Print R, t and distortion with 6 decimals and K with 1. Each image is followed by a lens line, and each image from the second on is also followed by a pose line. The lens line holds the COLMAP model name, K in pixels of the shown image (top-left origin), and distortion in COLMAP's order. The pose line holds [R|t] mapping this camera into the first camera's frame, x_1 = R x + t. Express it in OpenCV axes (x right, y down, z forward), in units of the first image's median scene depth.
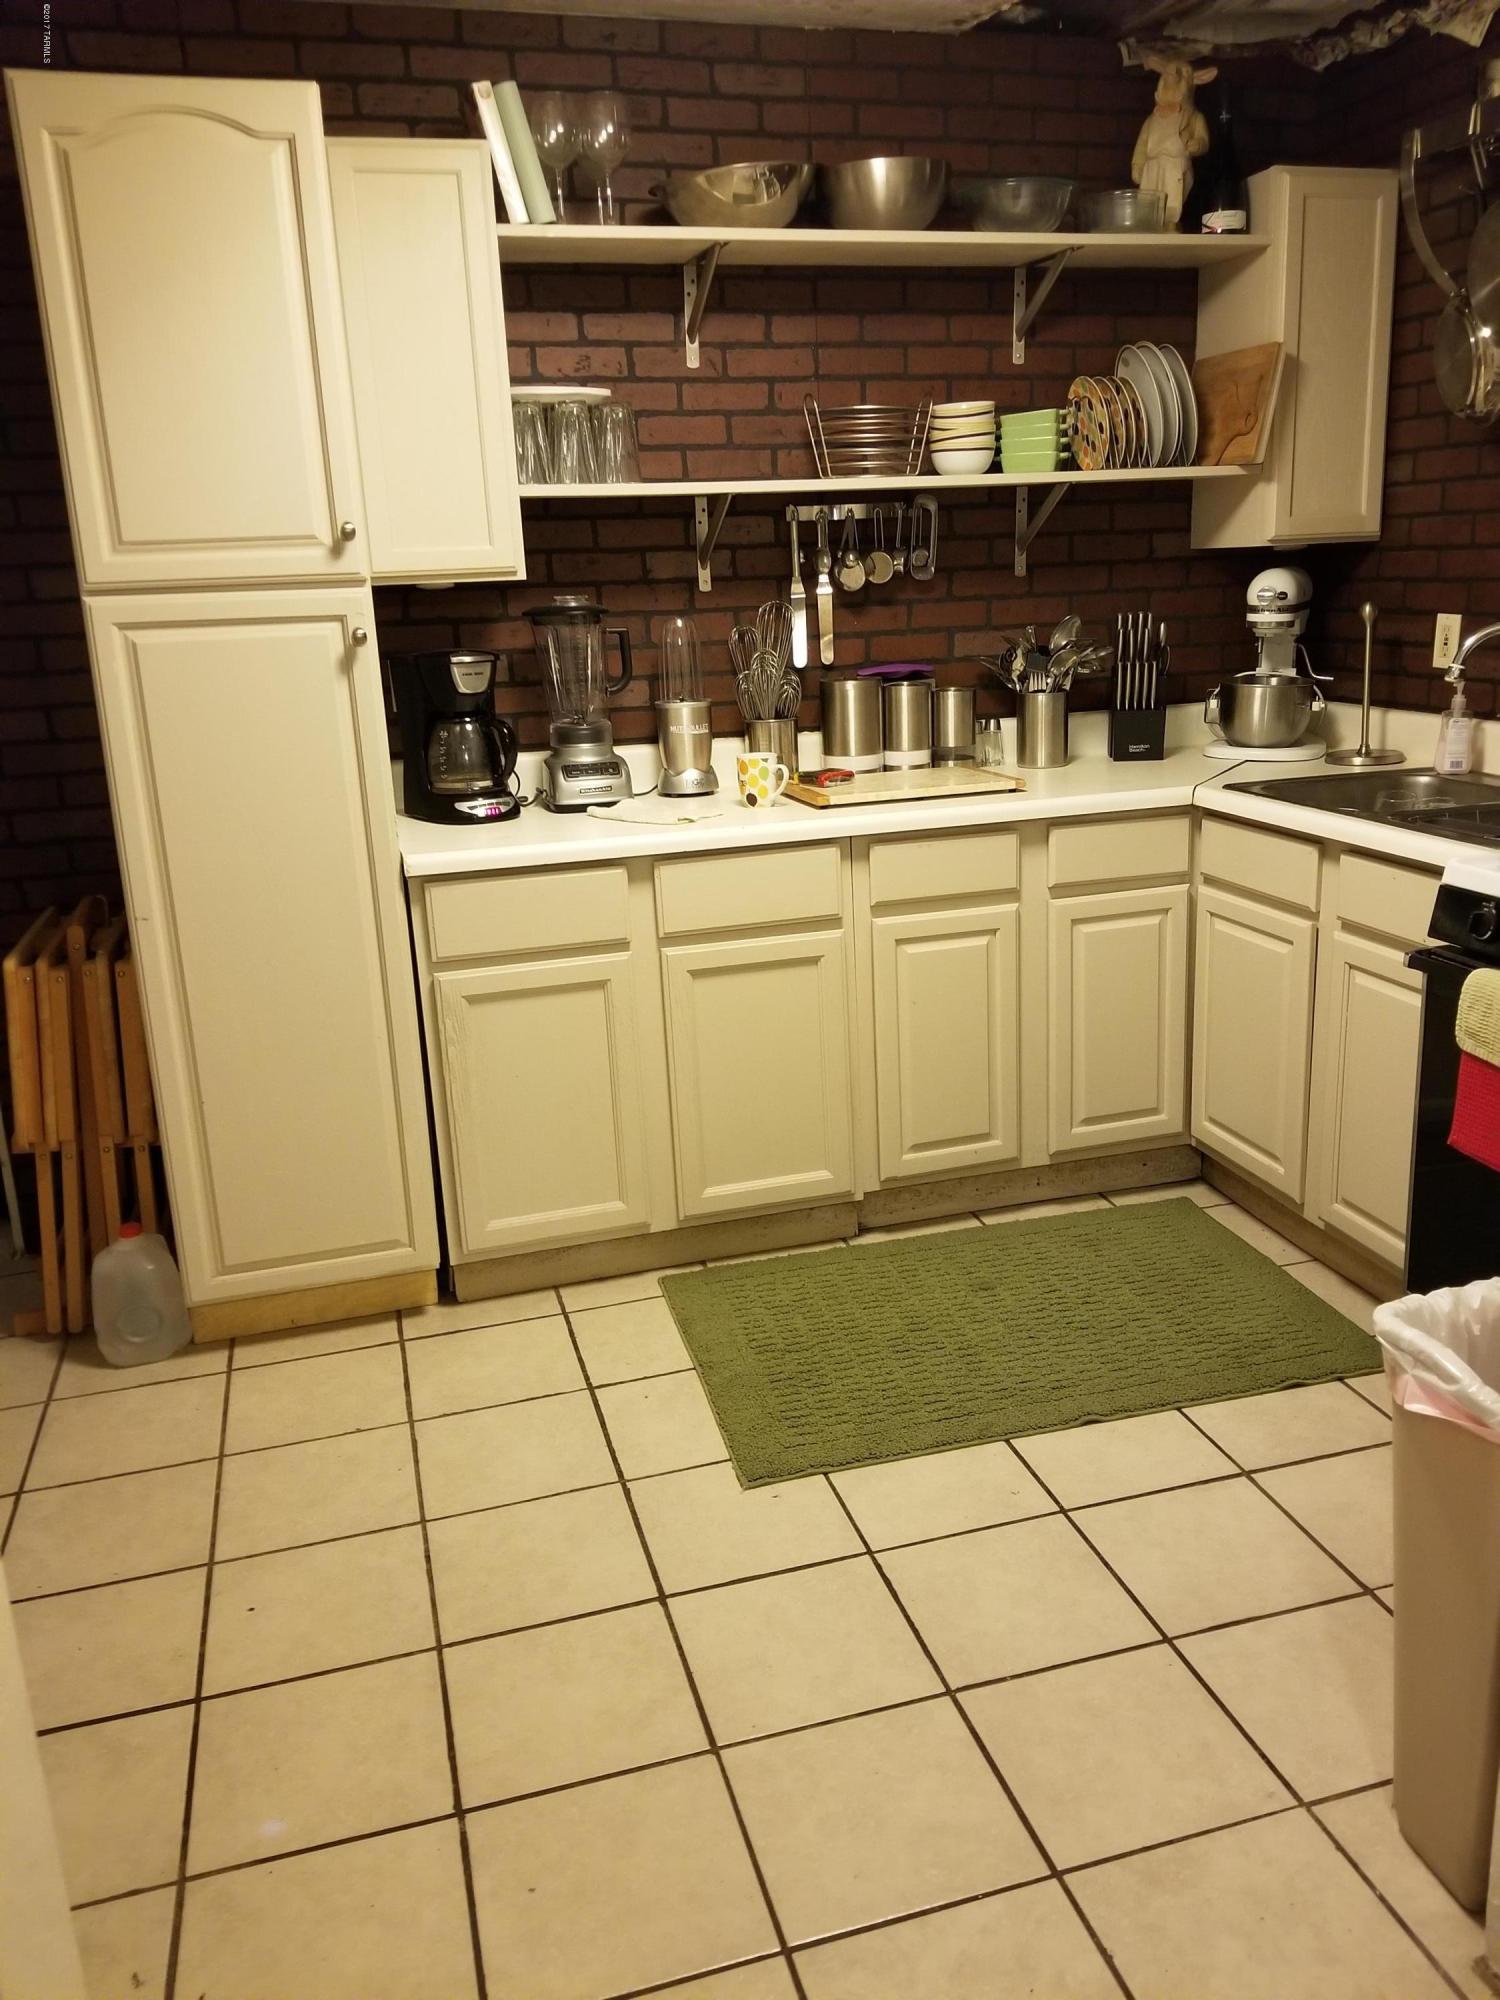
lens RADIAL K [[1577.5, 0, 798.8], [0, 1577.5, 997.5], [0, 0, 1]] dist [0.088849, -0.172364]
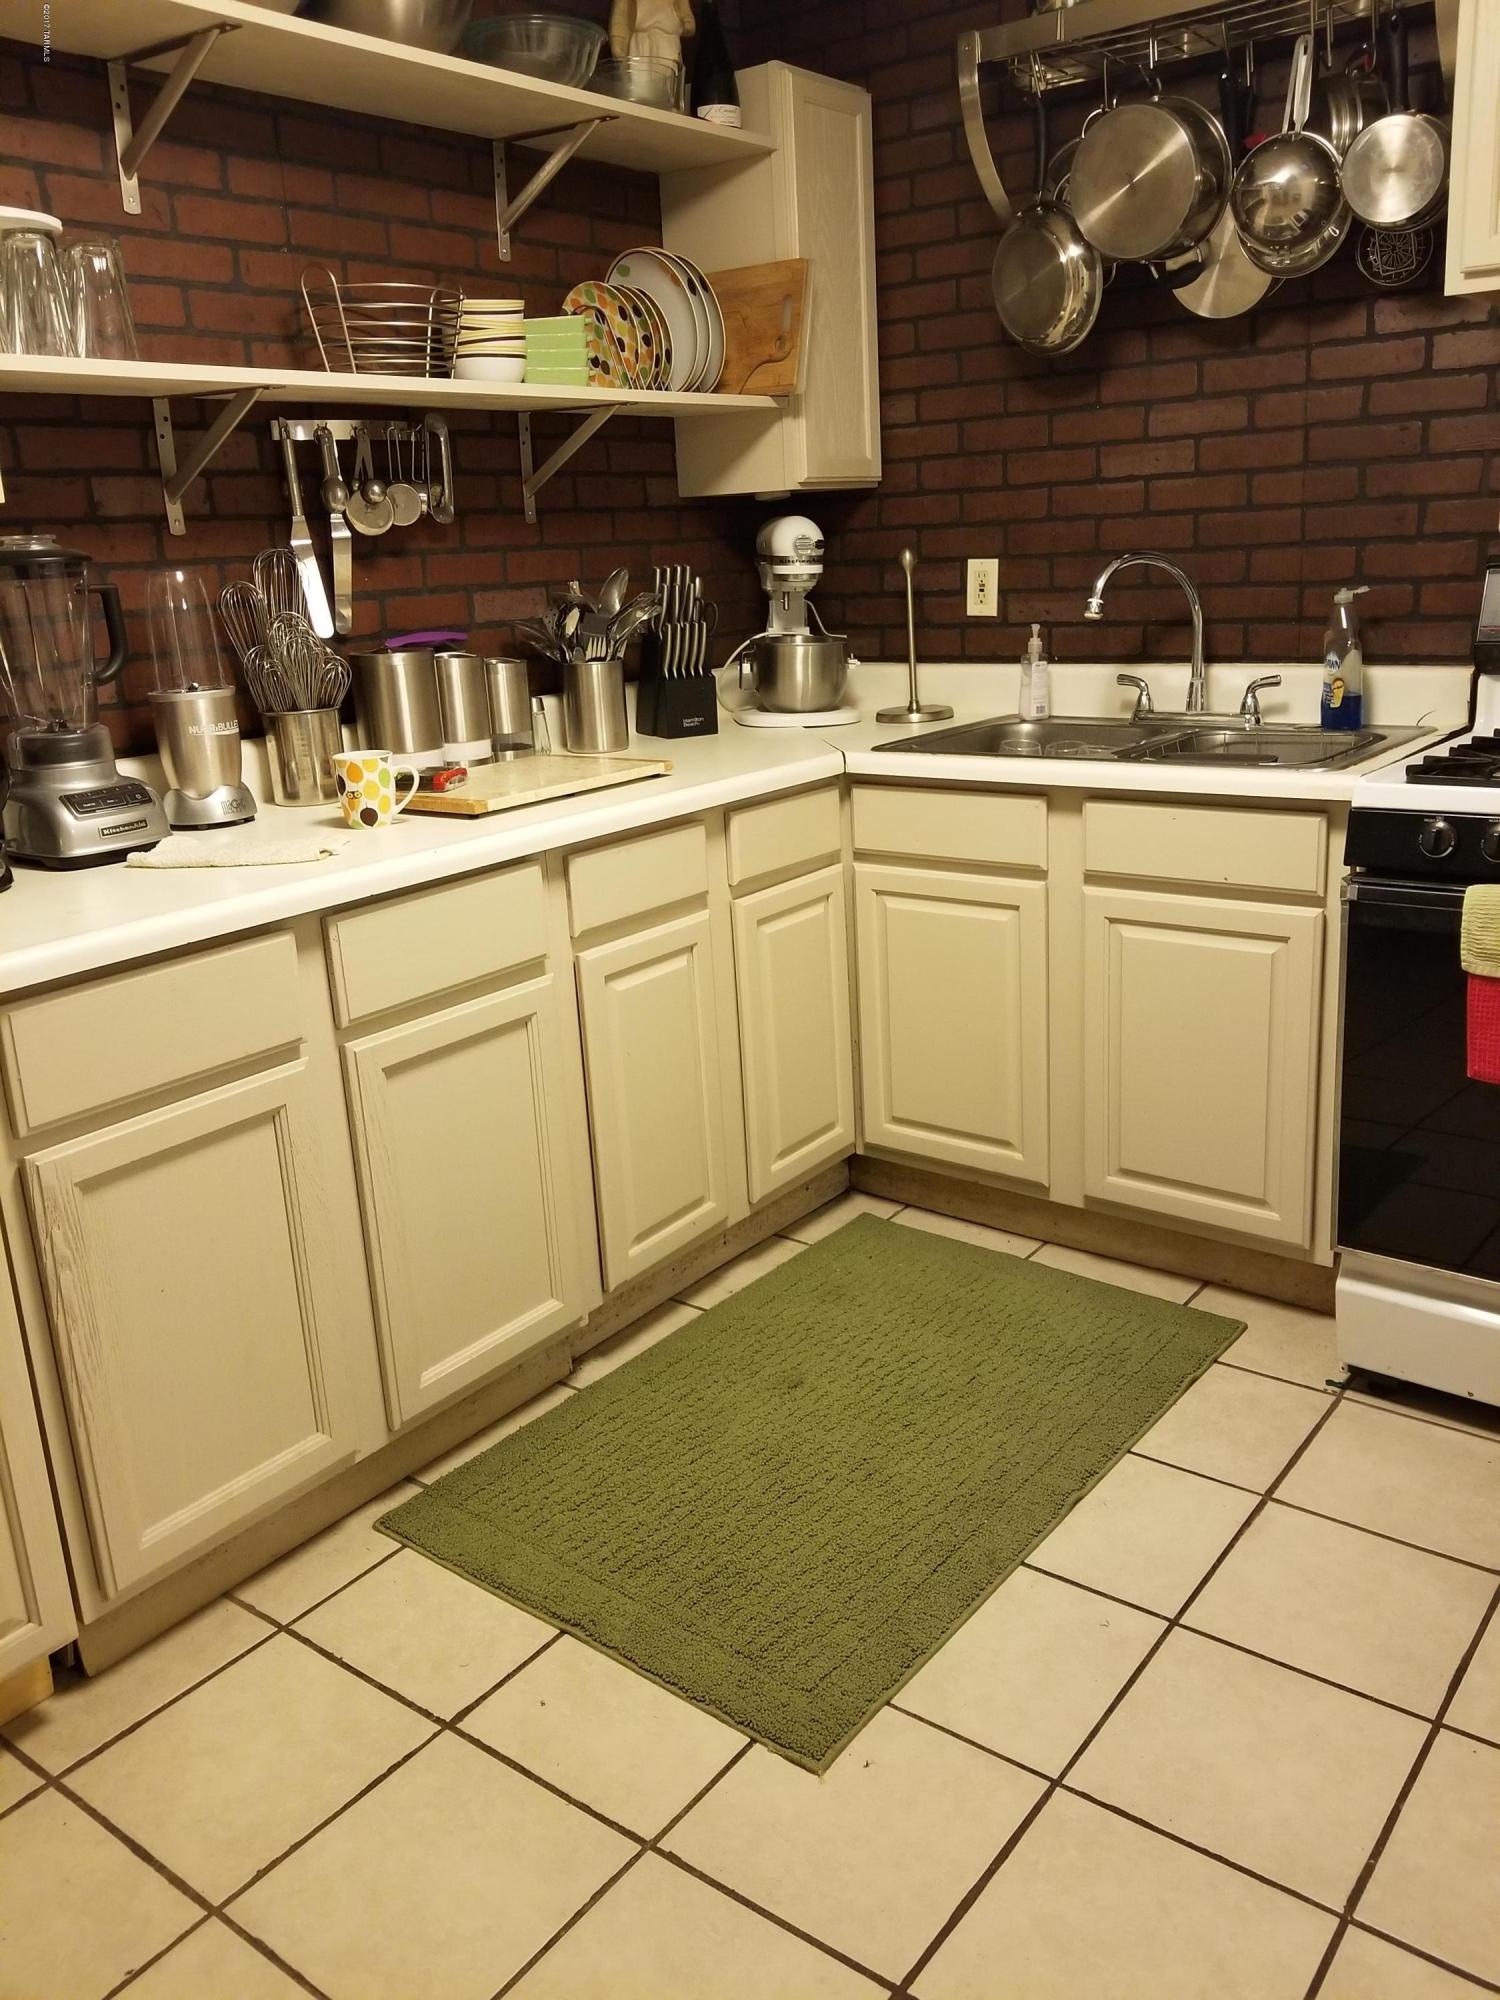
lens RADIAL K [[1571.8, 0, 779.2], [0, 1571.8, 961.1], [0, 0, 1]] dist [0.089357, -0.163454]
pose [[0.803968, -0.156676, 0.573661, -0.290324], [0.174961, 0.984292, 0.023623, -0.044527], [-0.568351, 0.081376, 0.818752, 0.308224]]
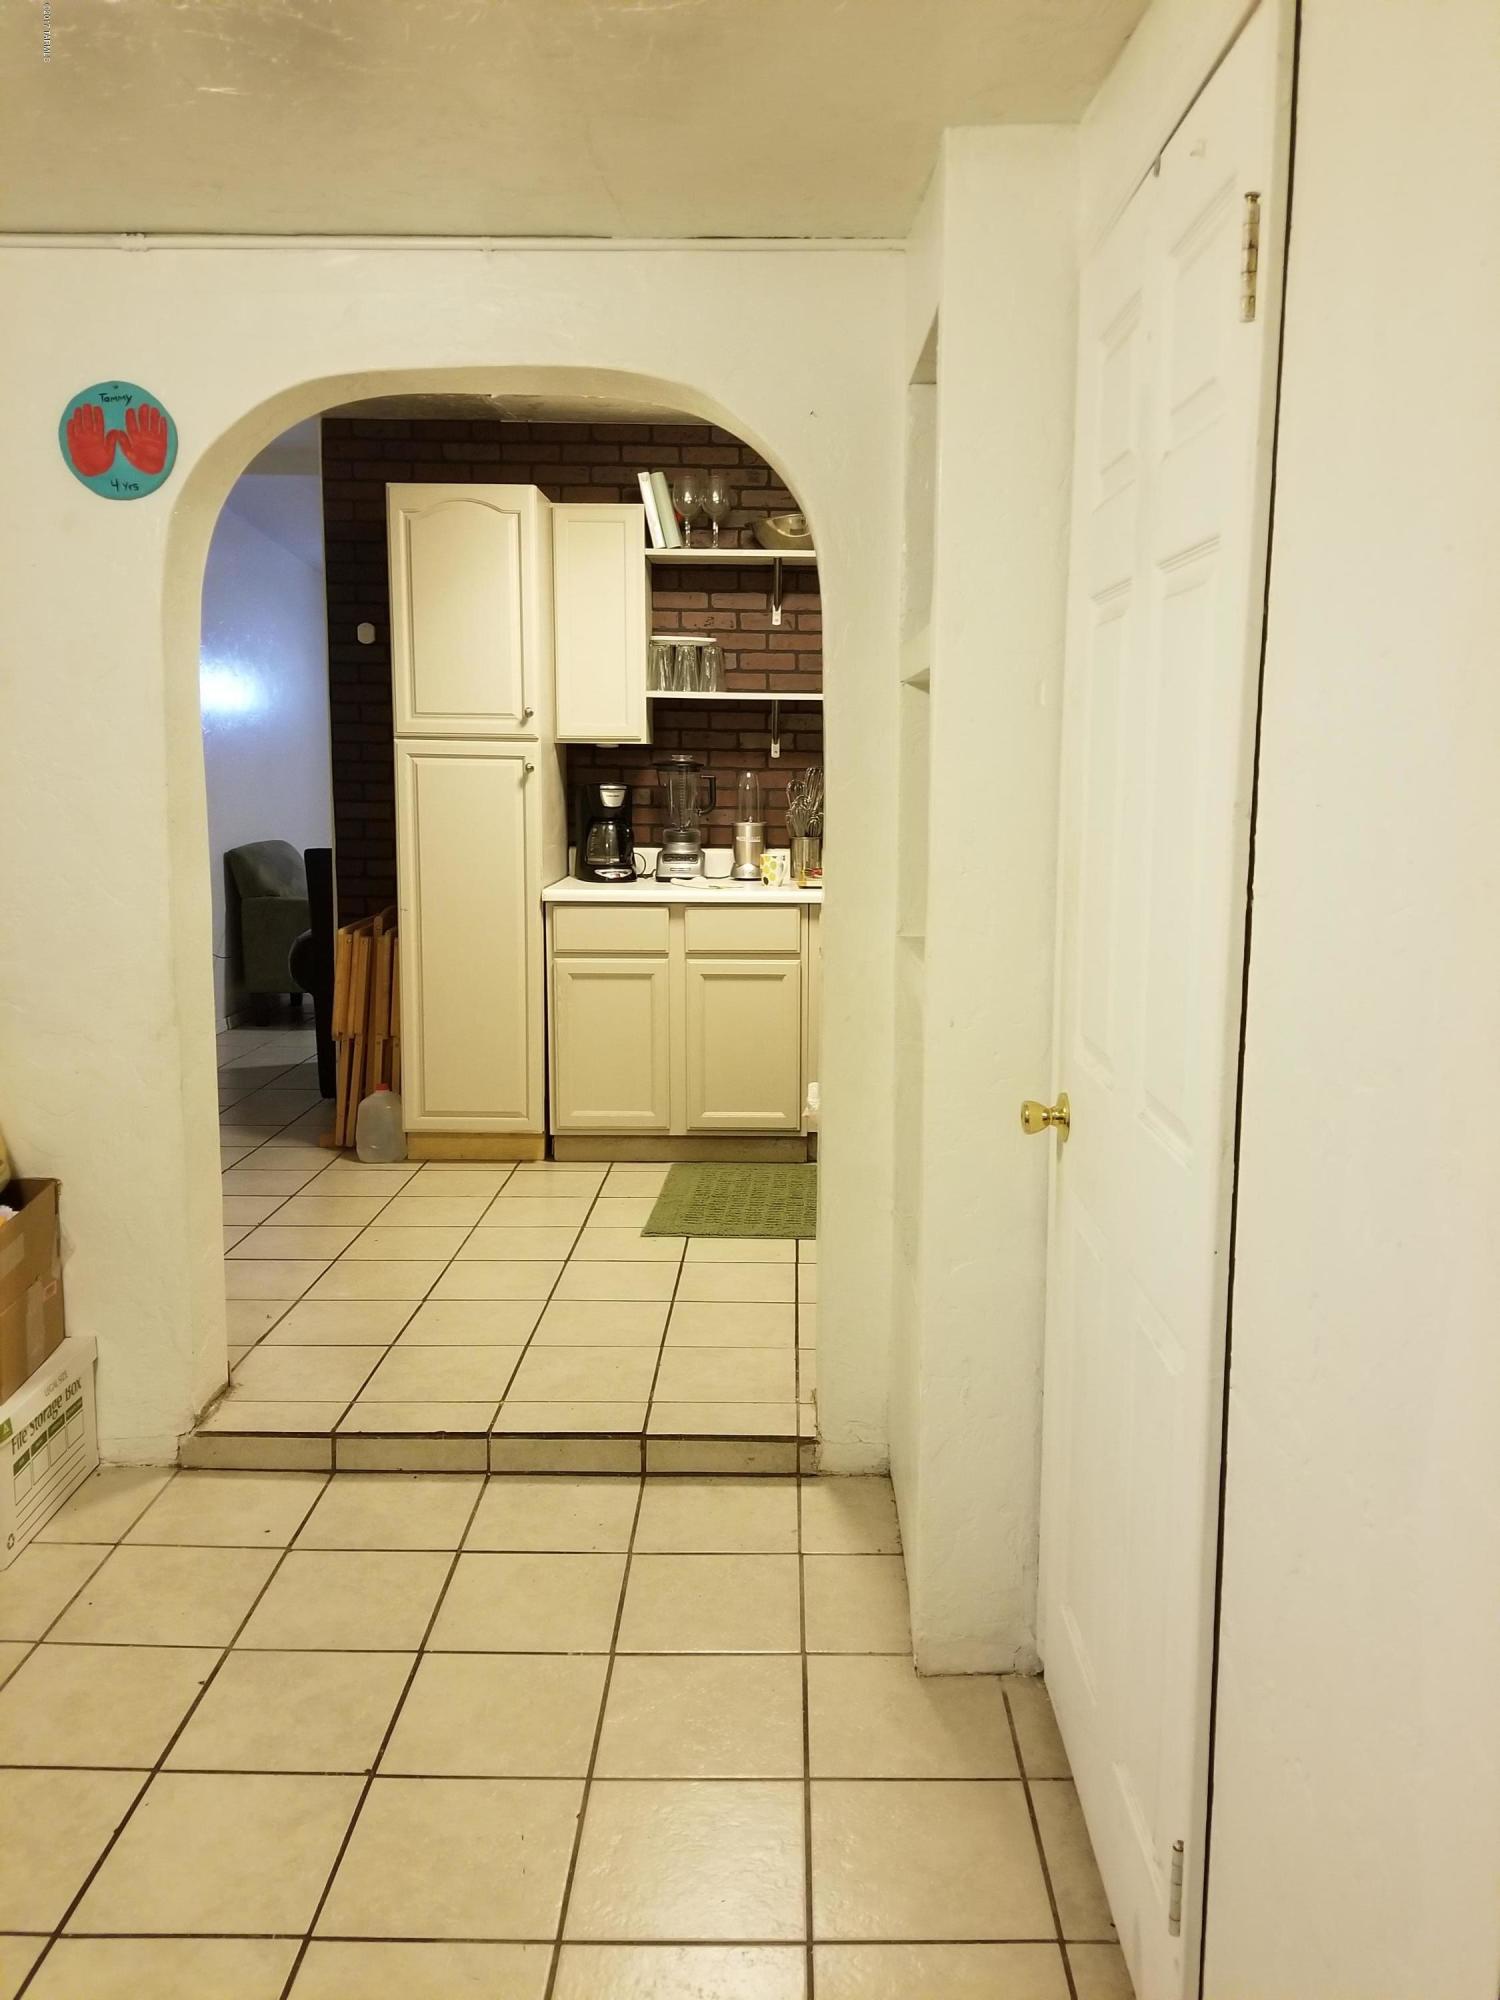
lens RADIAL K [[1577.5, 0, 798.8], [0, 1577.5, 997.5], [0, 0, 1]] dist [0.088849, -0.172364]
pose [[0.955779, 0.090811, -0.279715, 0.455152], [-0.122341, 0.987700, -0.097373, 0.143737], [0.267432, 0.127288, 0.955132, -0.516587]]
